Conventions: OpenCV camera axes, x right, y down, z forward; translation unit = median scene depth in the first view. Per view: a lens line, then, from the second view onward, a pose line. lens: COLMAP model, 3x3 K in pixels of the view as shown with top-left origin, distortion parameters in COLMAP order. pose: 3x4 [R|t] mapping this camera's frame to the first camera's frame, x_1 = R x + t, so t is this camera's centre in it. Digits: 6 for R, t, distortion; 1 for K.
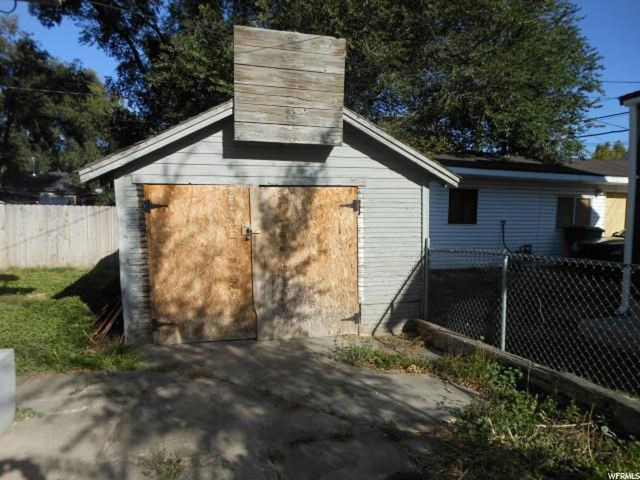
lens RADIAL K [[465.9, 0, 322.5], [0, 465.9, 260.0], [0, 0, 1]] dist [0.004198, 0.004230]
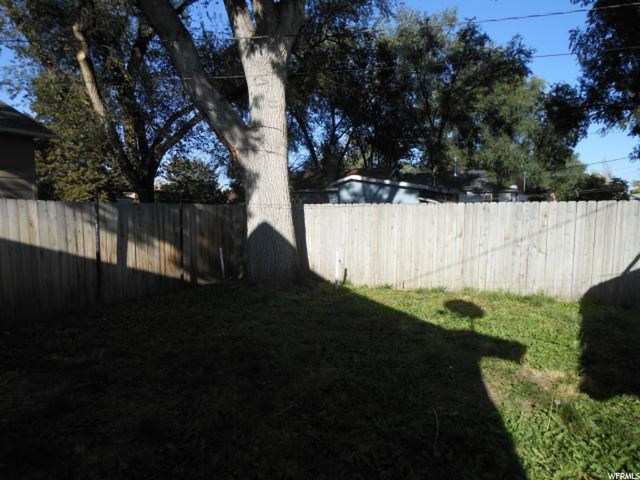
lens RADIAL K [[465.9, 0, 322.5], [0, 465.9, 260.0], [0, 0, 1]] dist [0.004198, 0.004230]
pose [[0.695482, 0.058818, -0.716132, -0.287403], [-0.054967, 0.998079, 0.028593, -0.035684], [0.716438, 0.019478, 0.697379, 0.313369]]
